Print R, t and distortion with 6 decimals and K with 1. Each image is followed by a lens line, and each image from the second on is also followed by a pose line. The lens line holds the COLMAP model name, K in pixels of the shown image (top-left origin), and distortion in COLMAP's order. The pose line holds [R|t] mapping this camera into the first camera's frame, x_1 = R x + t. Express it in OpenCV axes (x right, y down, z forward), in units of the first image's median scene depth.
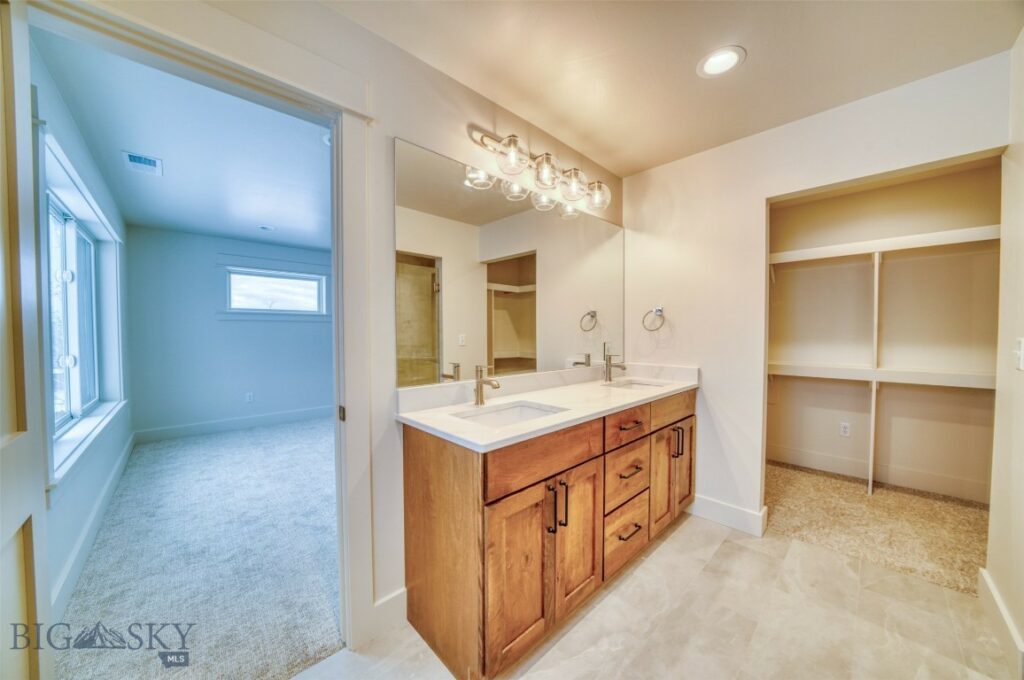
lens RADIAL K [[354.9, 0, 513.6], [0, 354.9, 341.7], [0, 0, 1]] dist [-0.017126, 0.000882]
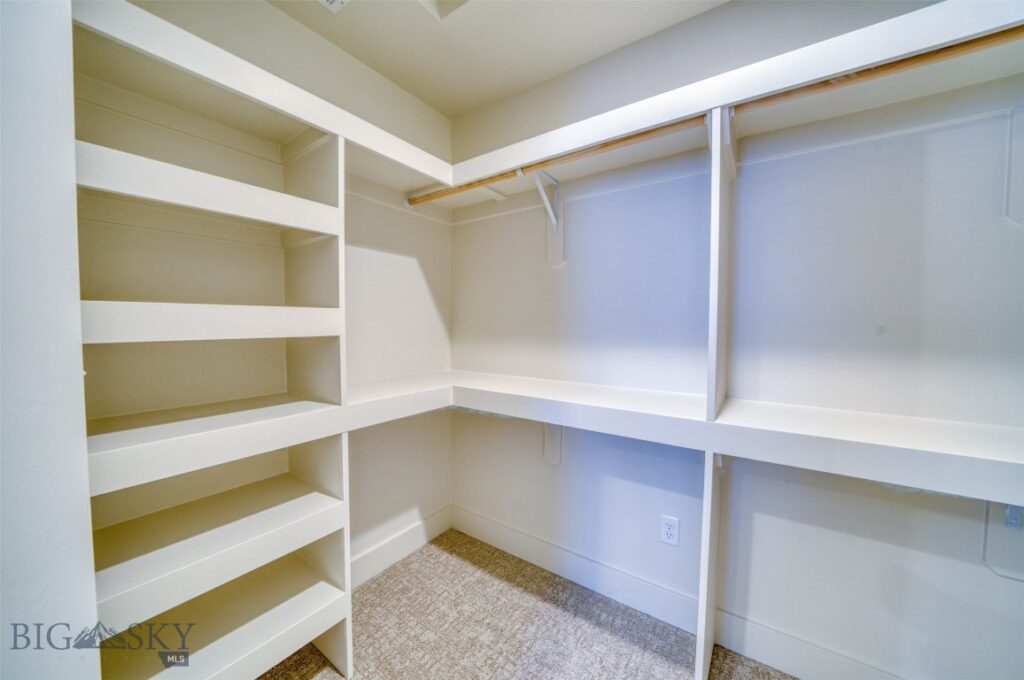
lens RADIAL K [[354.9, 0, 511.8], [0, 354.9, 338.6], [0, 0, 1]] dist [-0.017126, 0.000882]
pose [[0.982466, -0.004745, 0.186382, 0.698476], [0.000583, 0.999749, 0.022381, -0.004092], [-0.186441, -0.021880, 0.982222, 0.627340]]
